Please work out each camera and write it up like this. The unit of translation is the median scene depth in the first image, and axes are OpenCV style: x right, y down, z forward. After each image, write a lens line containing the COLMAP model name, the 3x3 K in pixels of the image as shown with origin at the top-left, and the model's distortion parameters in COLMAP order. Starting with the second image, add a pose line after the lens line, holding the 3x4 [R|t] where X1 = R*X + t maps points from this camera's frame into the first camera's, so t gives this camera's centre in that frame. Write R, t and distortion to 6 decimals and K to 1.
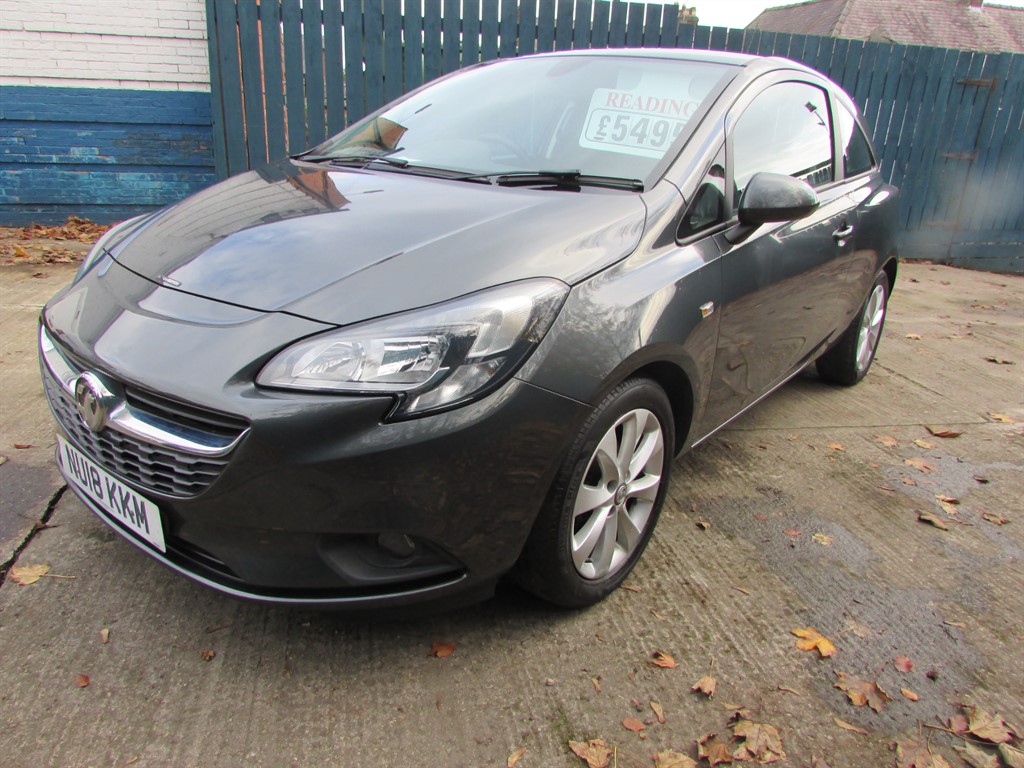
lens RADIAL K [[719.0, 0, 491.5], [0, 719.0, 391.9], [0, 0, 1]] dist [-0.019830, 0.002241]
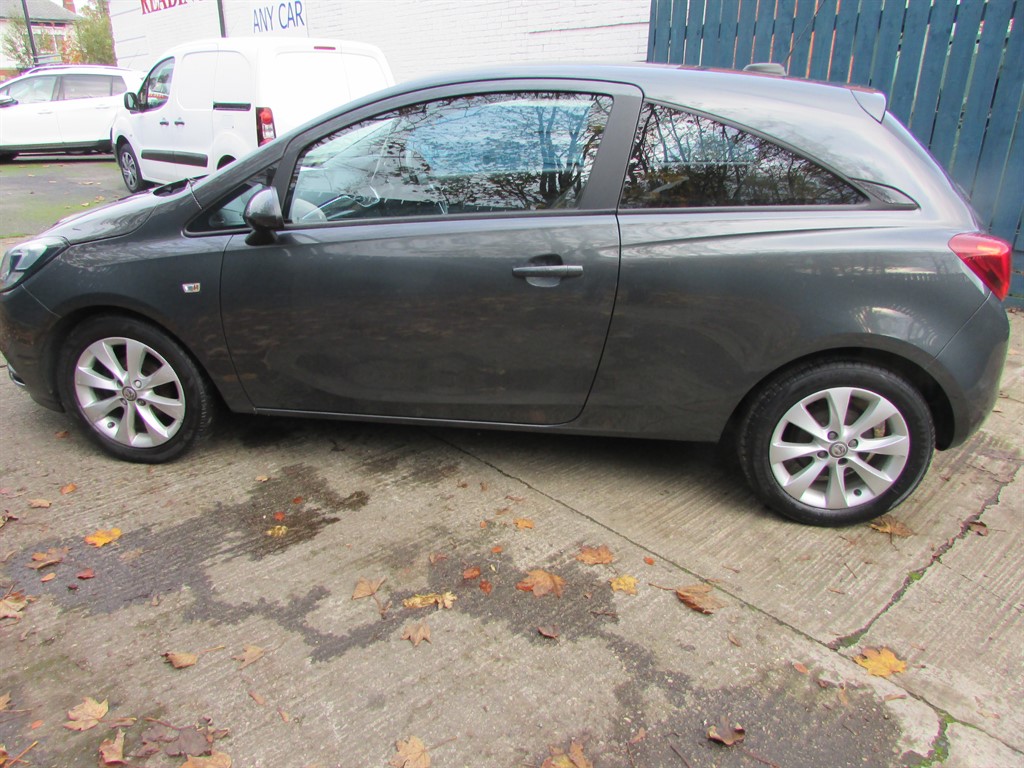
lens RADIAL K [[719.0, 0, 491.5], [0, 719.0, 391.9], [0, 0, 1]] dist [-0.019830, 0.002241]
pose [[0.513783, 0.274732, -0.812742, 1.190034], [-0.283817, 0.948428, 0.141180, -0.190227], [0.809614, 0.158134, 0.565259, 0.517928]]
